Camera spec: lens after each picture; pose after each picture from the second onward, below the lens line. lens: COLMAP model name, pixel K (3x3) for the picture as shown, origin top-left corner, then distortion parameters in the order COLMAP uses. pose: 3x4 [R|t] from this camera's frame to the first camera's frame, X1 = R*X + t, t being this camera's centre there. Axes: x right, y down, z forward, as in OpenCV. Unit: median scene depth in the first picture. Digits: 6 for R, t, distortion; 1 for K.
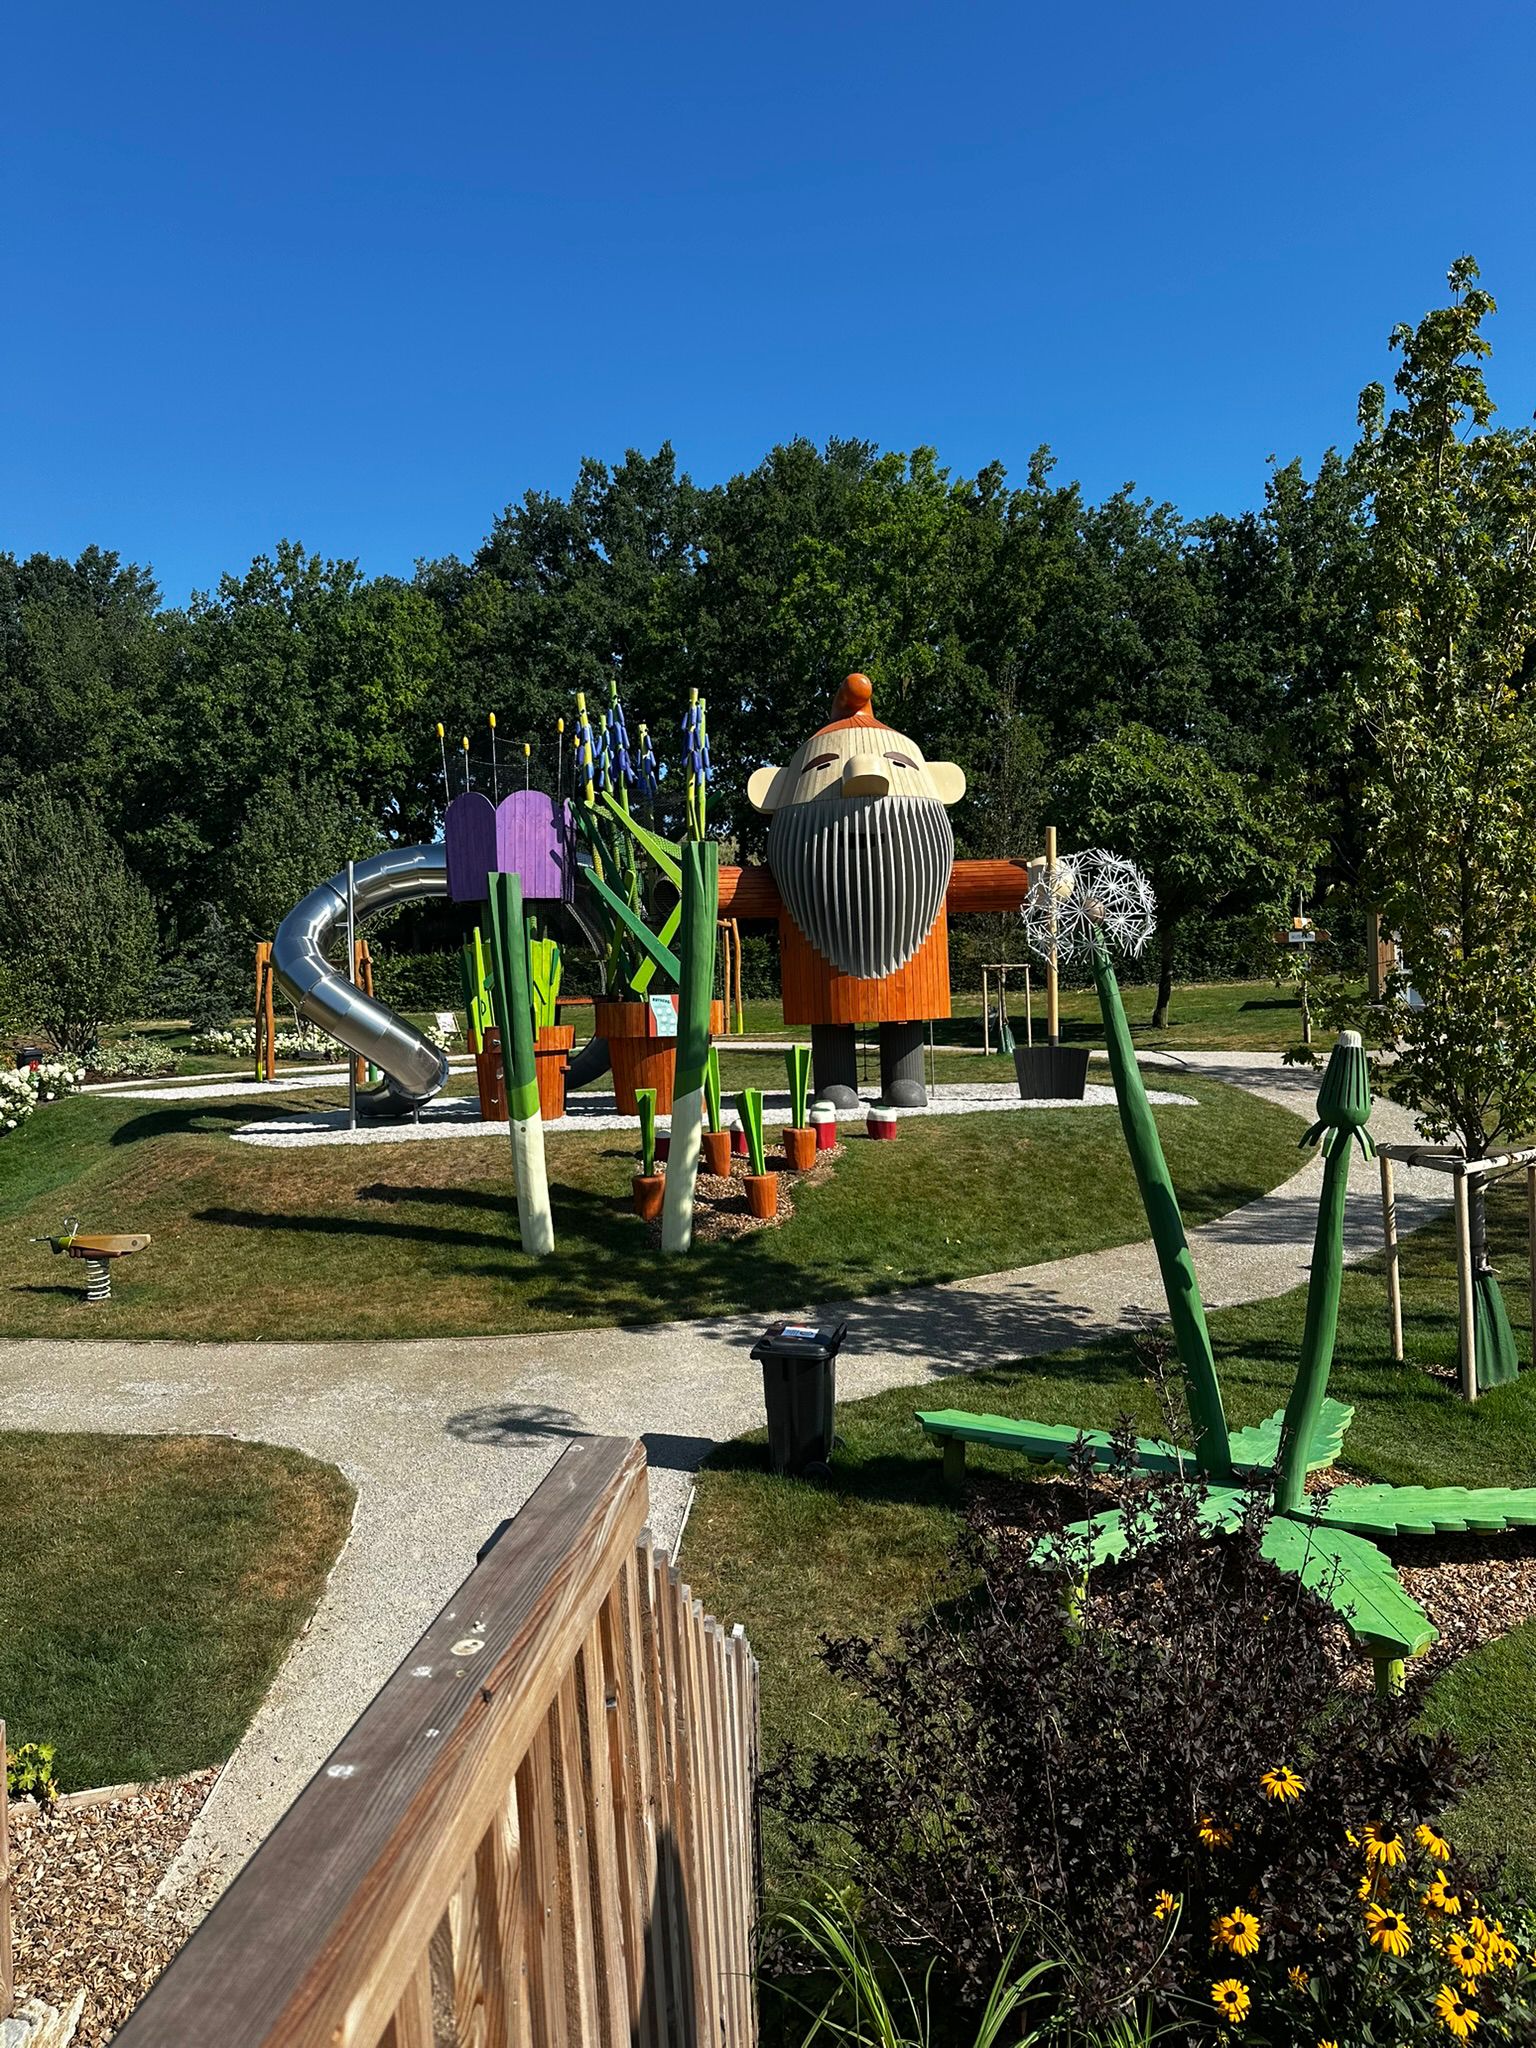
lens RADIAL K [[1376.7, 0, 768.0], [0, 1376.7, 1024.0], [0, 0, 1]] dist [0.035731, -0.000413]
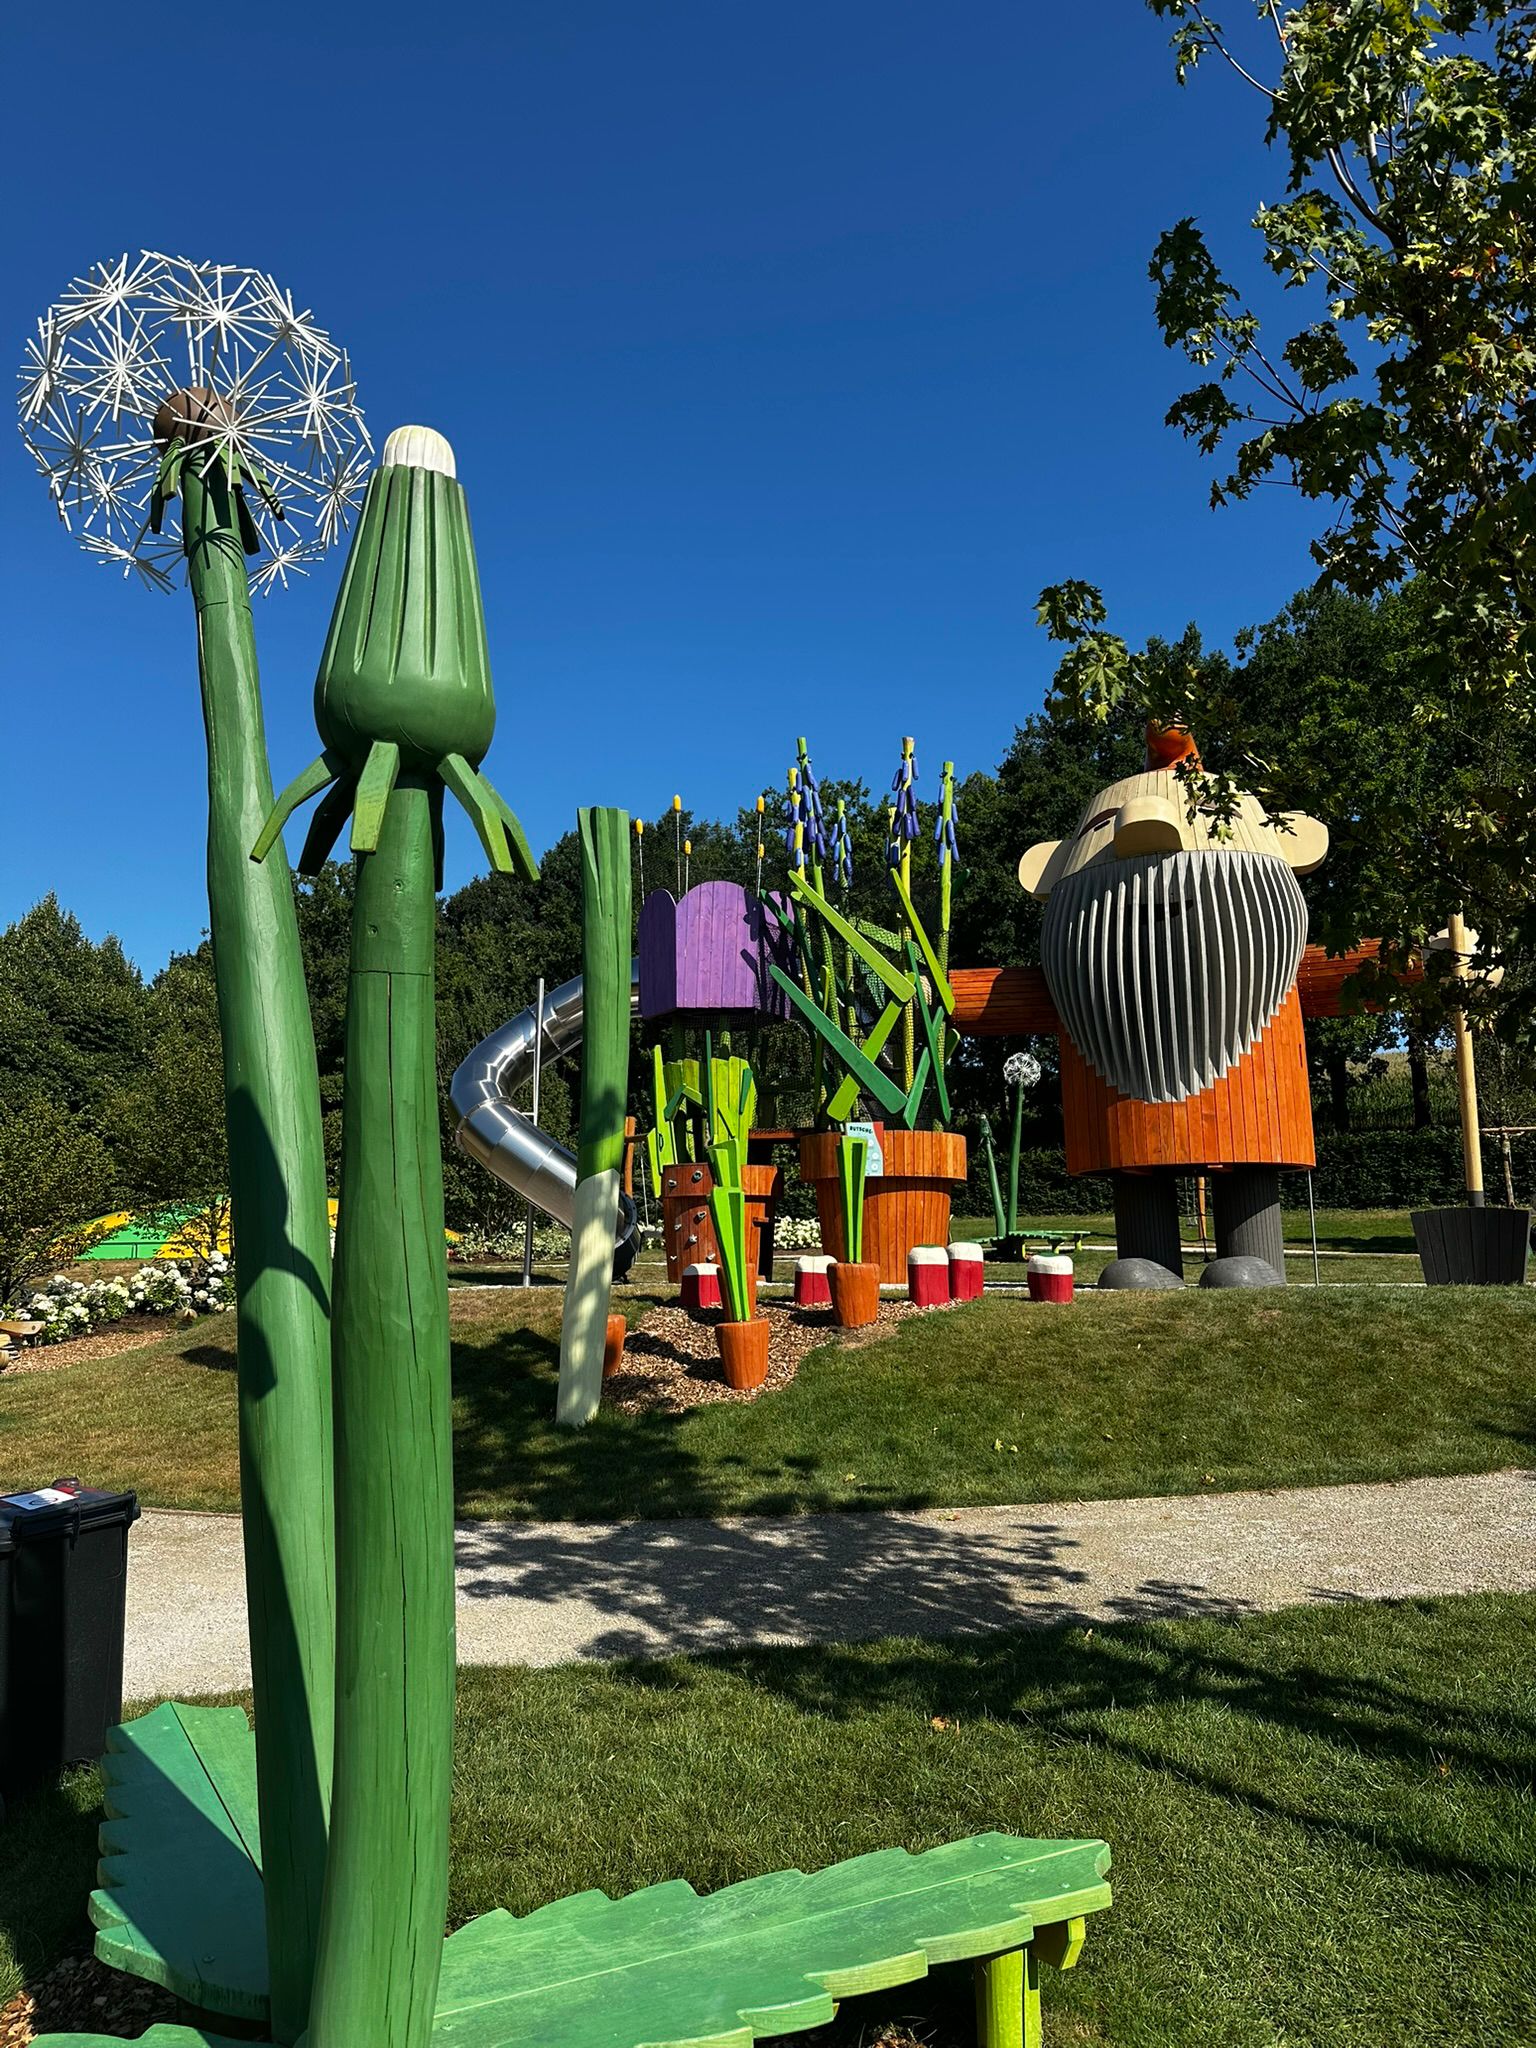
lens RADIAL K [[1376.7, 0, 768.0], [0, 1376.7, 1024.0], [0, 0, 1]] dist [0.035731, -0.000413]
pose [[0.898348, -0.047148, -0.436746, 0.204087], [-0.031956, 0.984575, -0.172019, 0.056062], [0.438120, 0.168490, 0.882985, 0.272272]]
